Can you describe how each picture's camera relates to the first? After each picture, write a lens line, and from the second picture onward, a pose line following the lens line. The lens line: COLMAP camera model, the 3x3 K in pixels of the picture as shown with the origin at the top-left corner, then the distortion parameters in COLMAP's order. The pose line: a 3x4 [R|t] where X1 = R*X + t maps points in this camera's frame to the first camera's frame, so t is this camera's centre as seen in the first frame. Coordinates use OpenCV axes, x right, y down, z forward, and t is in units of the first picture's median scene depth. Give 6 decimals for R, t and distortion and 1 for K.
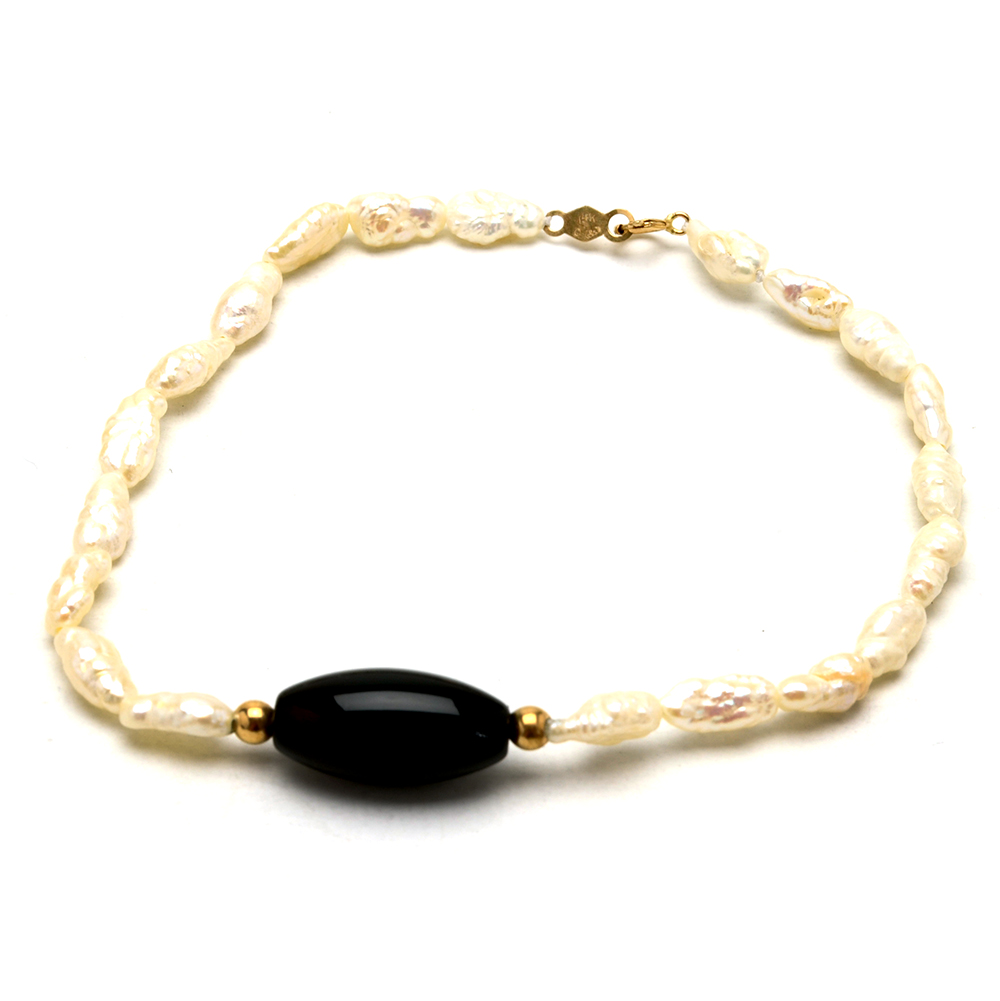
lens RADIAL K [[3181.4, 0, 500.0], [0, 3181.4, 500.5], [0, 0, 1]] dist [-0.118380, -0.070195]
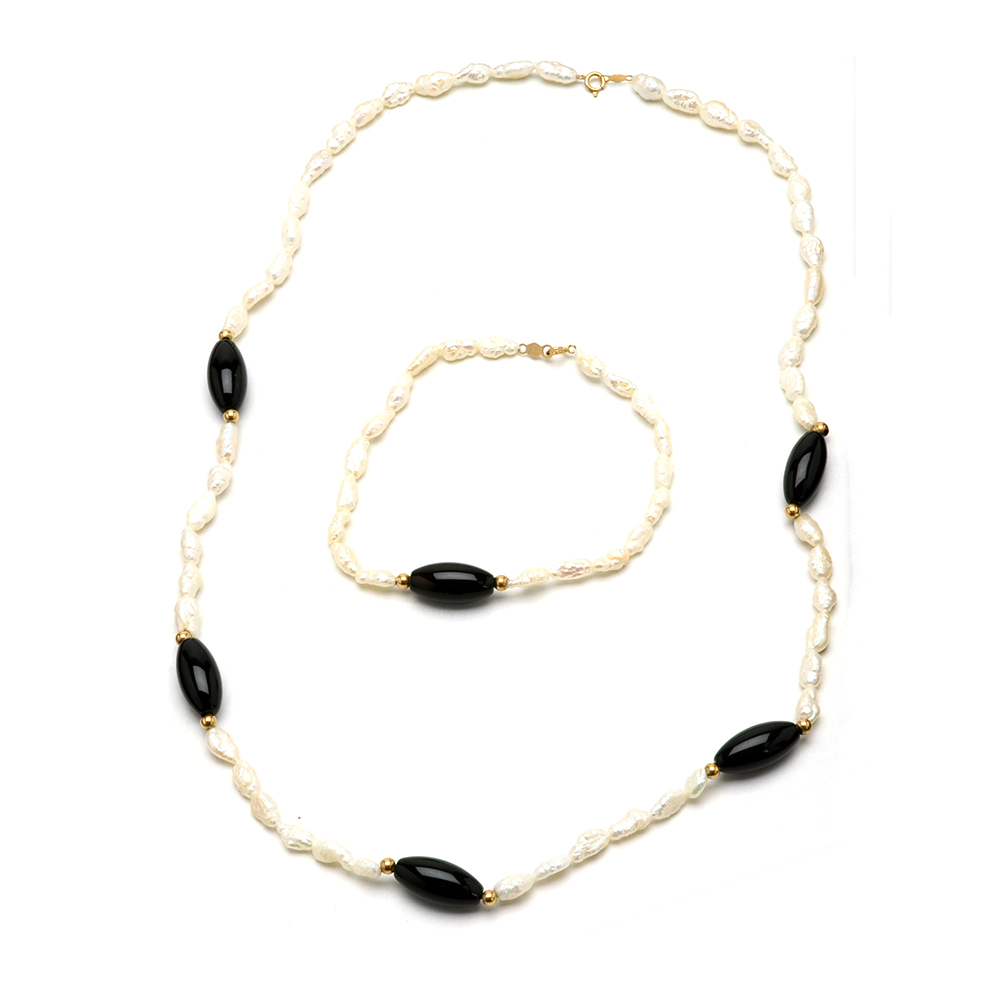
lens RADIAL K [[3178.2, 0, 500.0], [0, 3178.2, 500.0], [0, 0, 1]] dist [-0.118380, -0.070195]
pose [[0.996533, -0.010280, -0.082557, 0.227523], [0.029847, 0.970452, 0.239439, -0.634350], [0.077656, -0.241073, 0.967395, -1.602369]]
